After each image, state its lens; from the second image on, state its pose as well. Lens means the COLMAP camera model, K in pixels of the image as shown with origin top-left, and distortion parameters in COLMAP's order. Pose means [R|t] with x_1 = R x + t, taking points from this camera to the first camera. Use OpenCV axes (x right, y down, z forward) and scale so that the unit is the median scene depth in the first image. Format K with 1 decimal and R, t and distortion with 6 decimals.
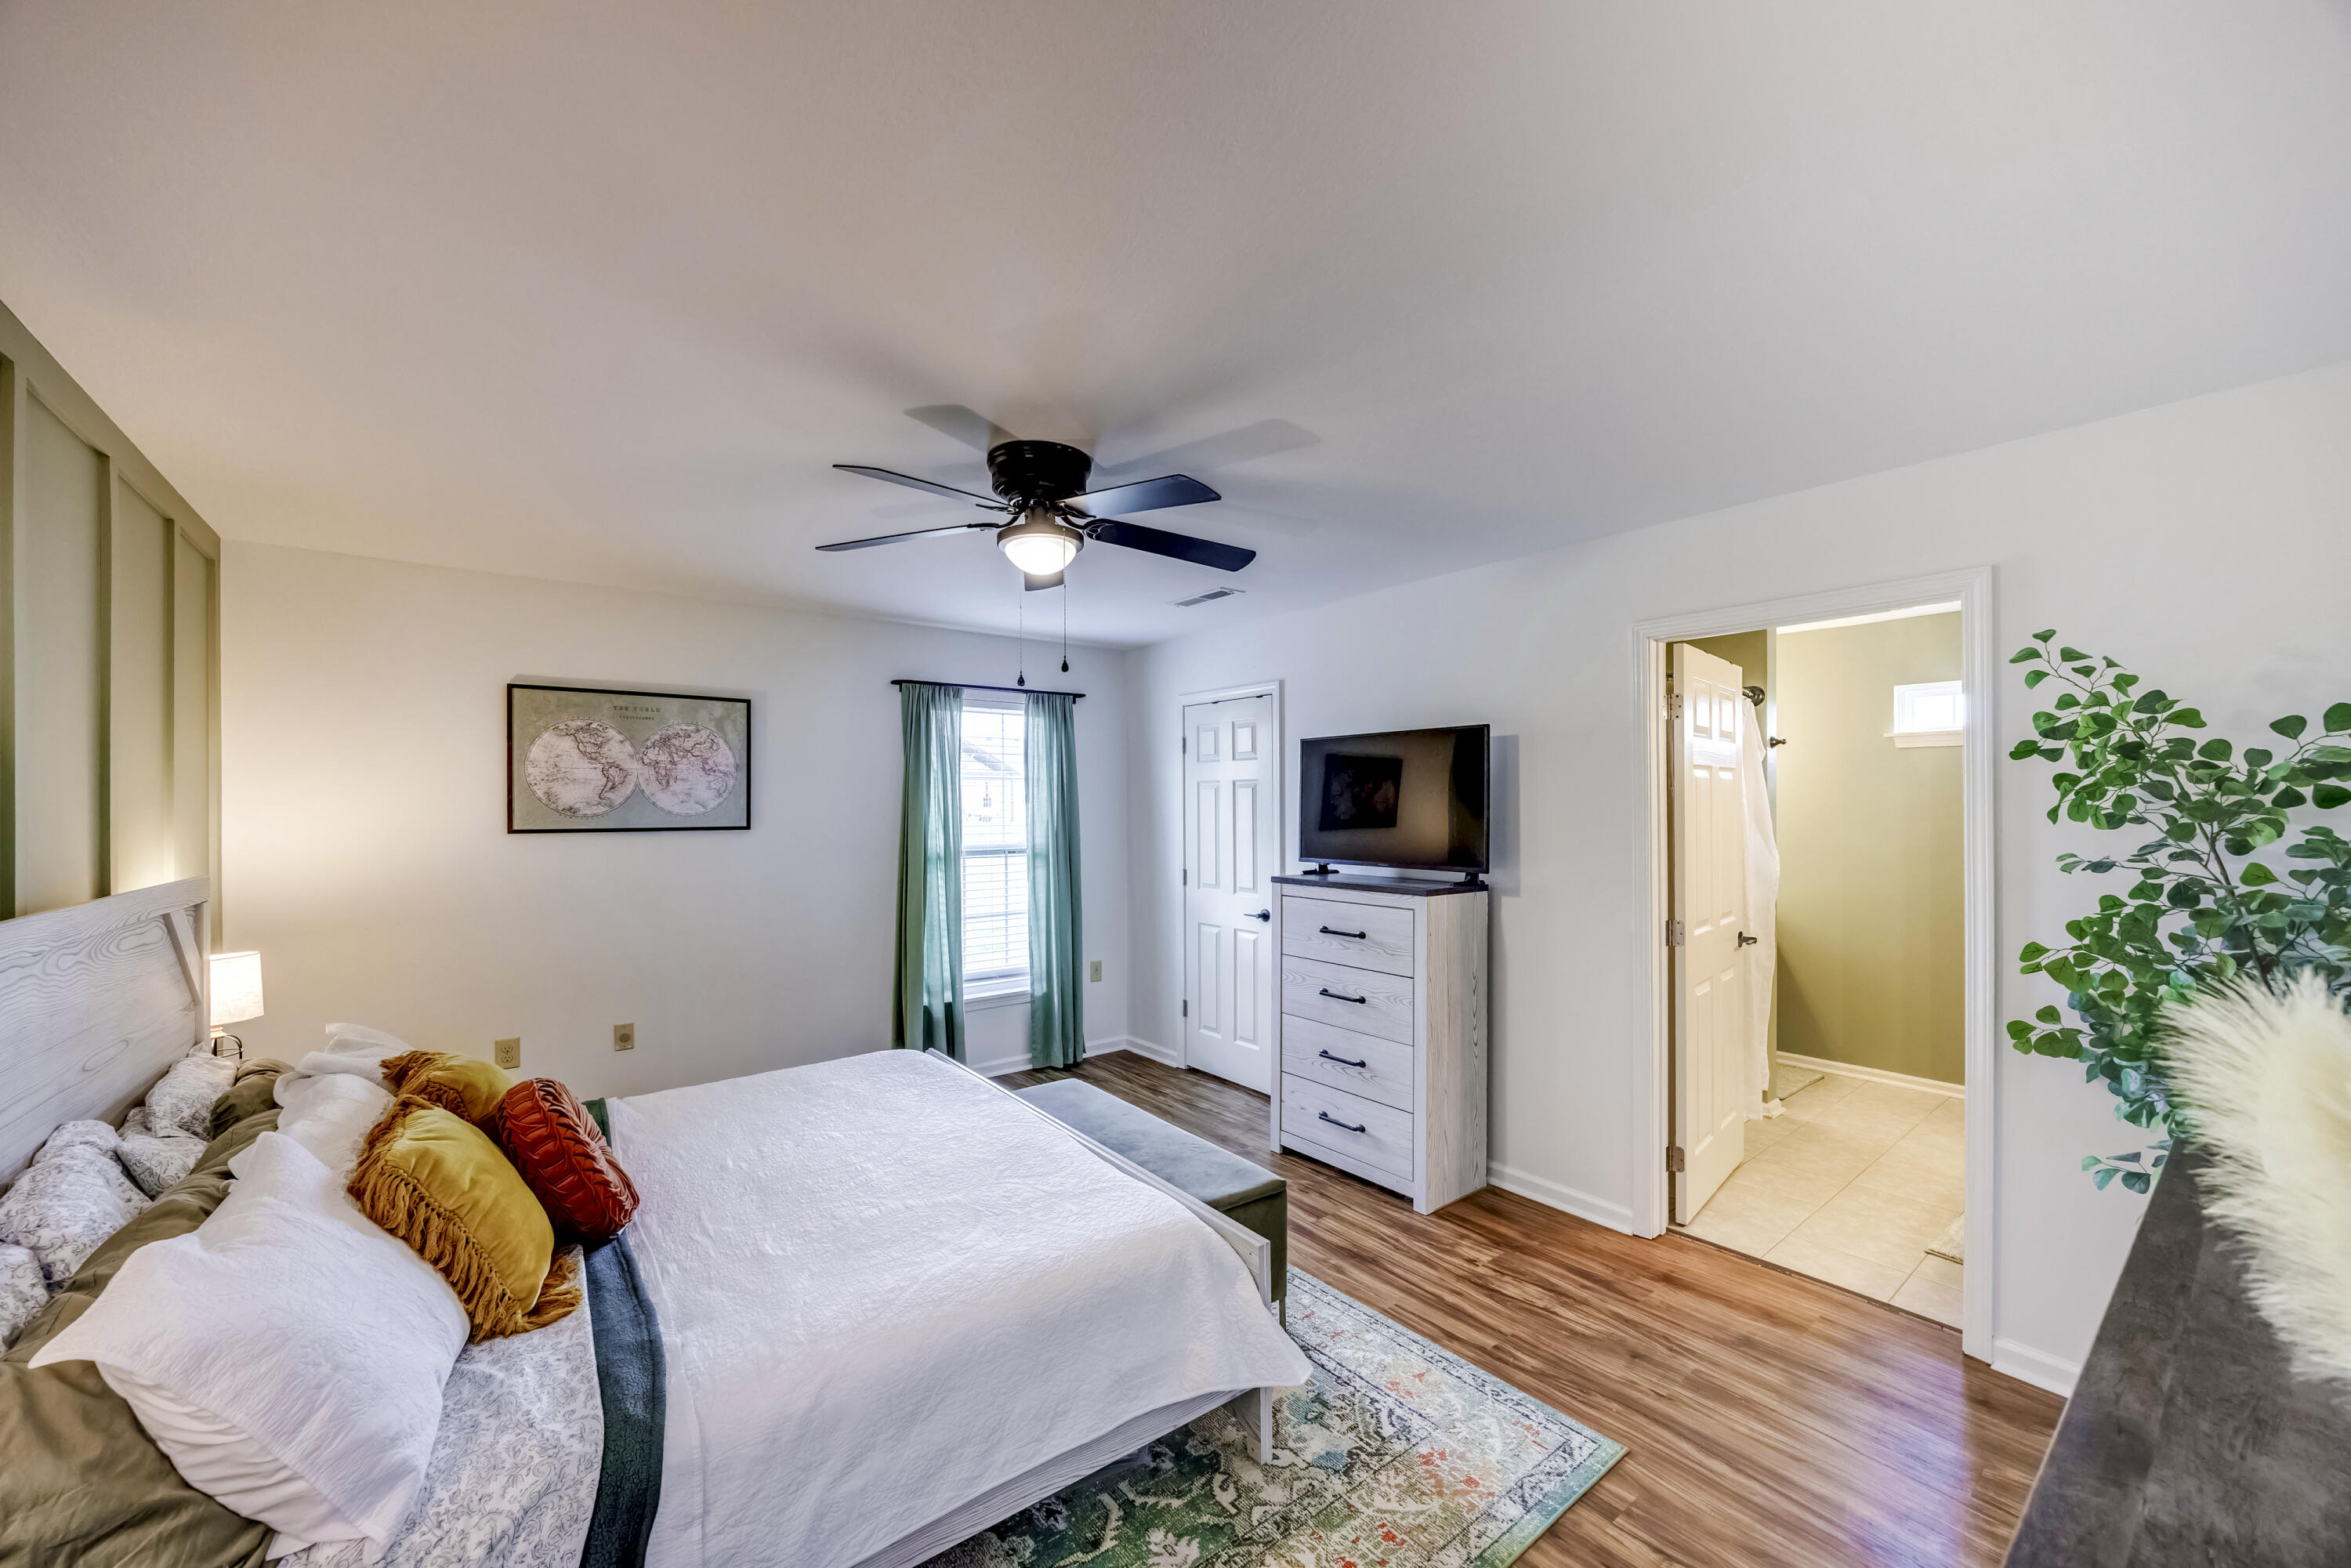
lens RADIAL K [[883.4, 0, 1161.5], [0, 883.4, 807.3], [0, 0, 1]] dist [-0.001822, -0.000275]
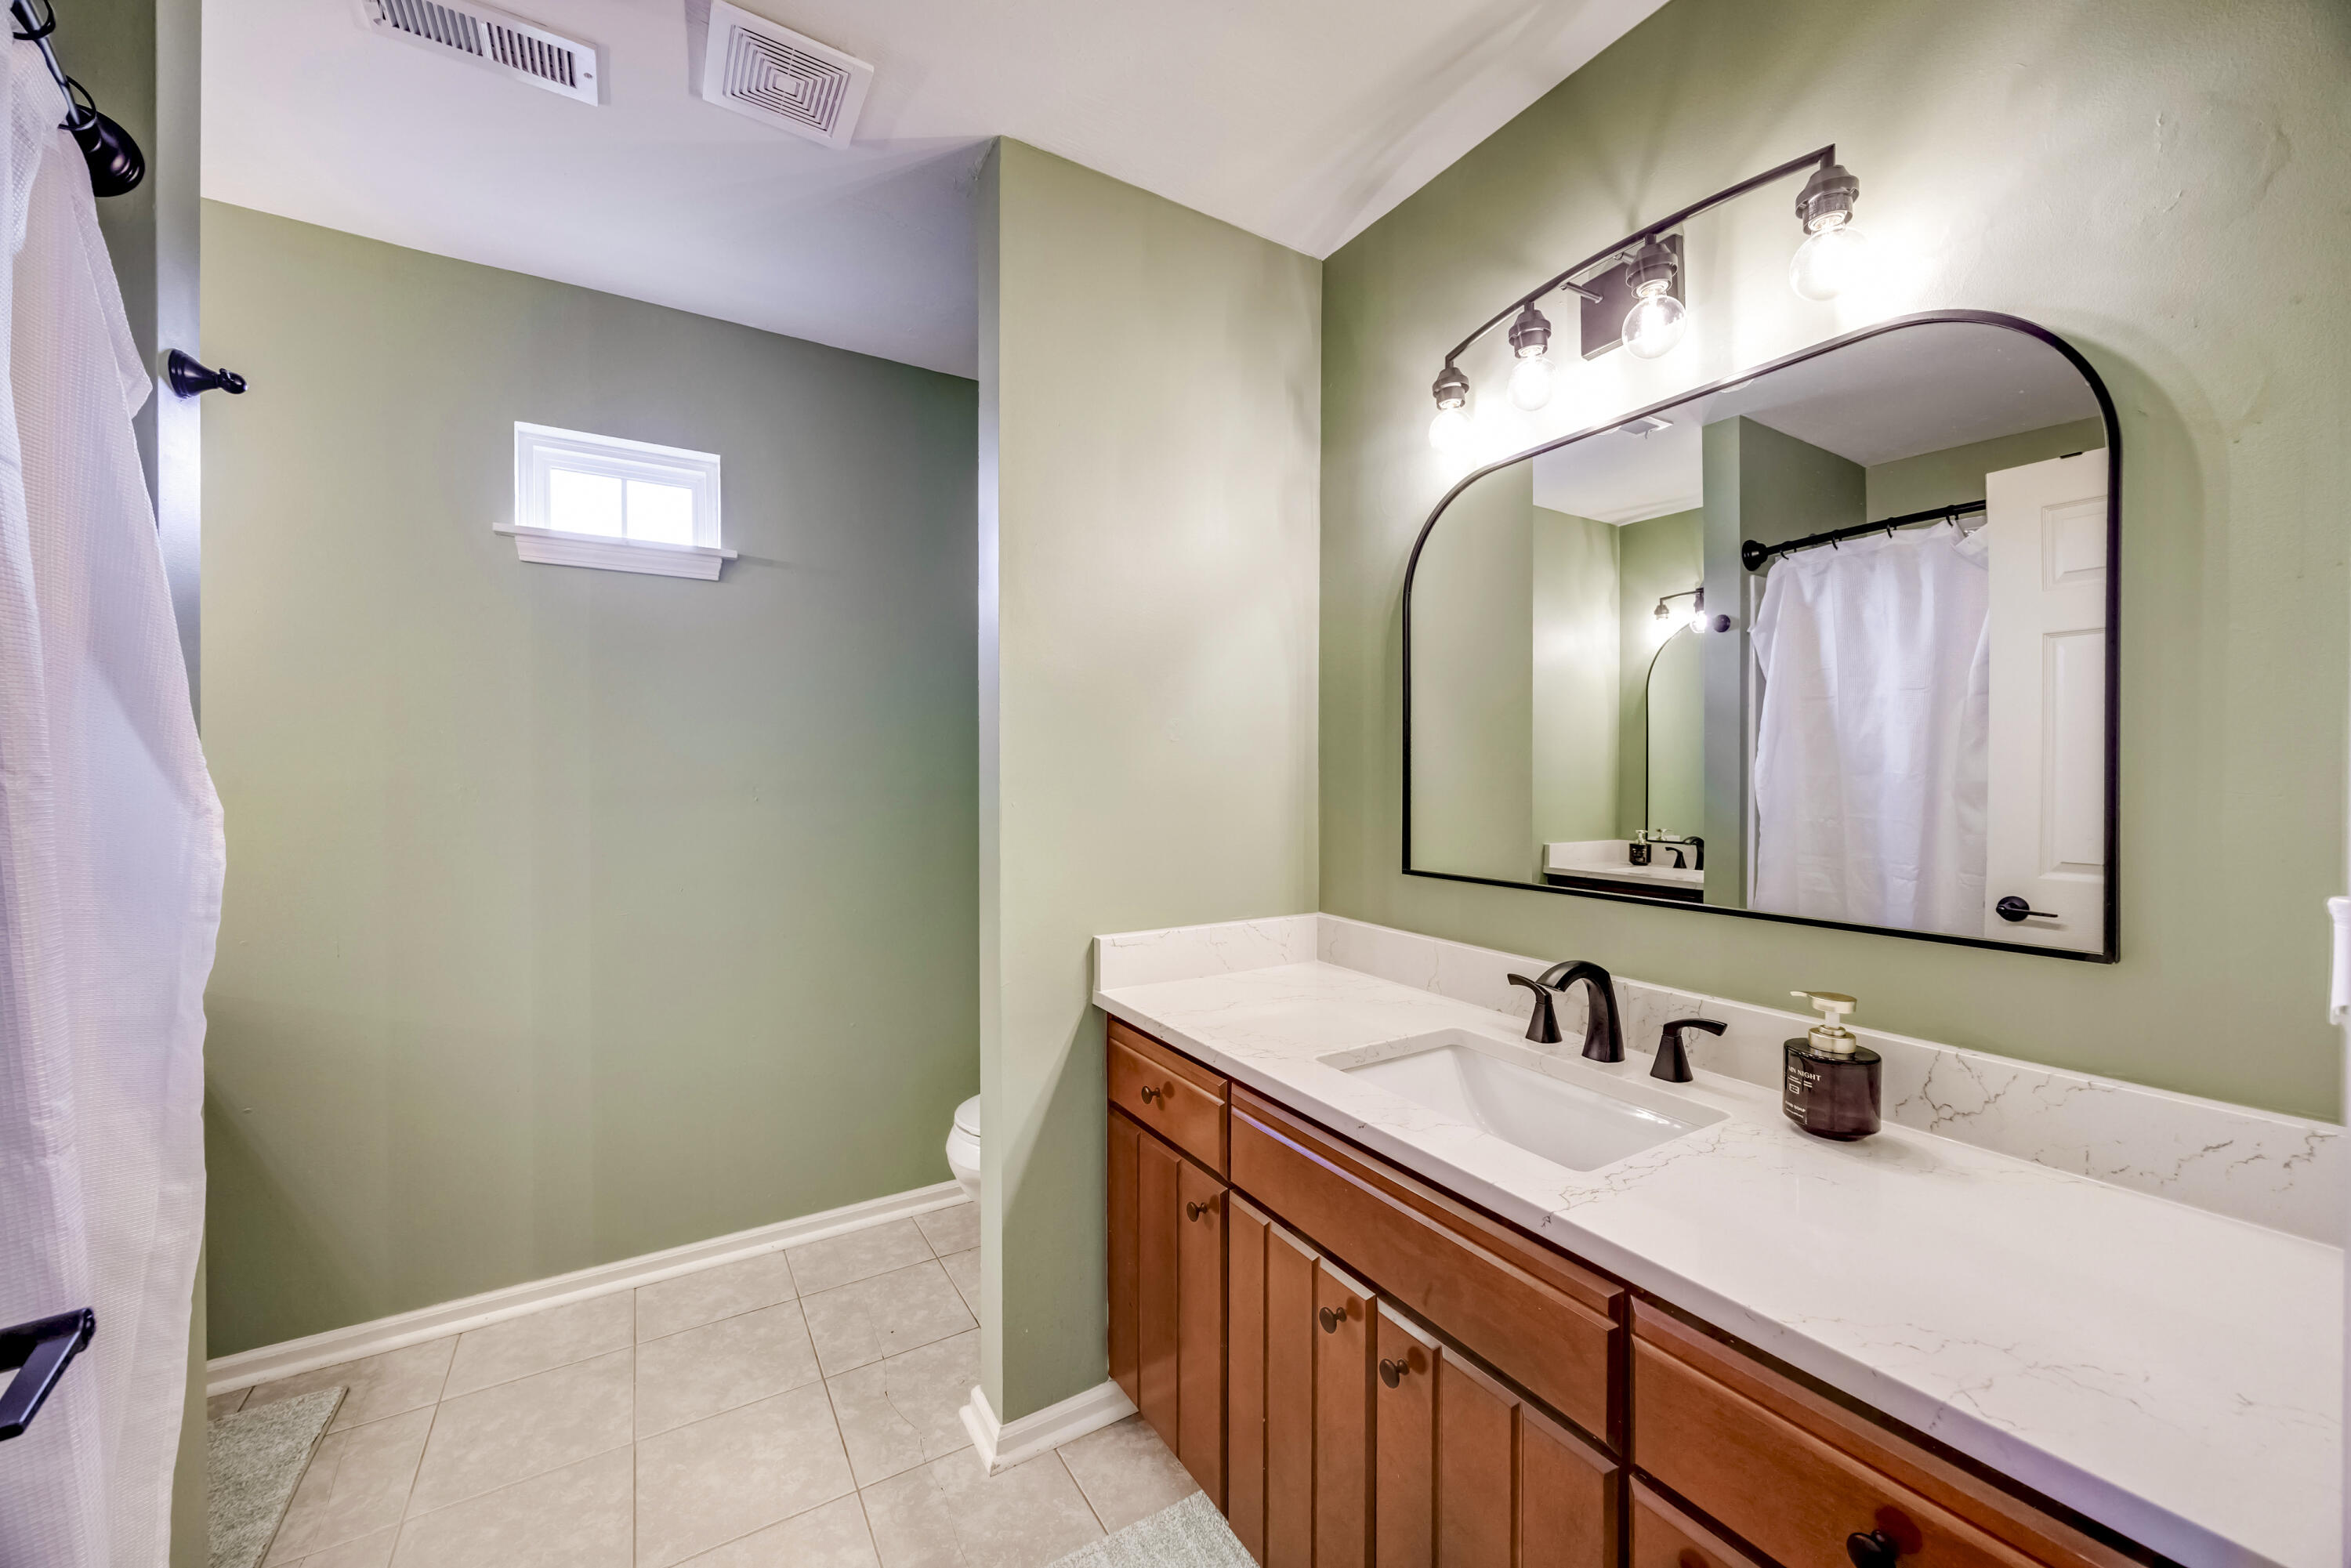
lens RADIAL K [[883.4, 0, 1161.5], [0, 883.4, 807.3], [0, 0, 1]] dist [-0.001822, -0.000275]
pose [[0.126254, -0.005290, 0.991984, 0.462387], [-0.002449, 0.999981, 0.005645, 0.055352], [-0.991995, -0.003142, 0.126239, 0.668963]]
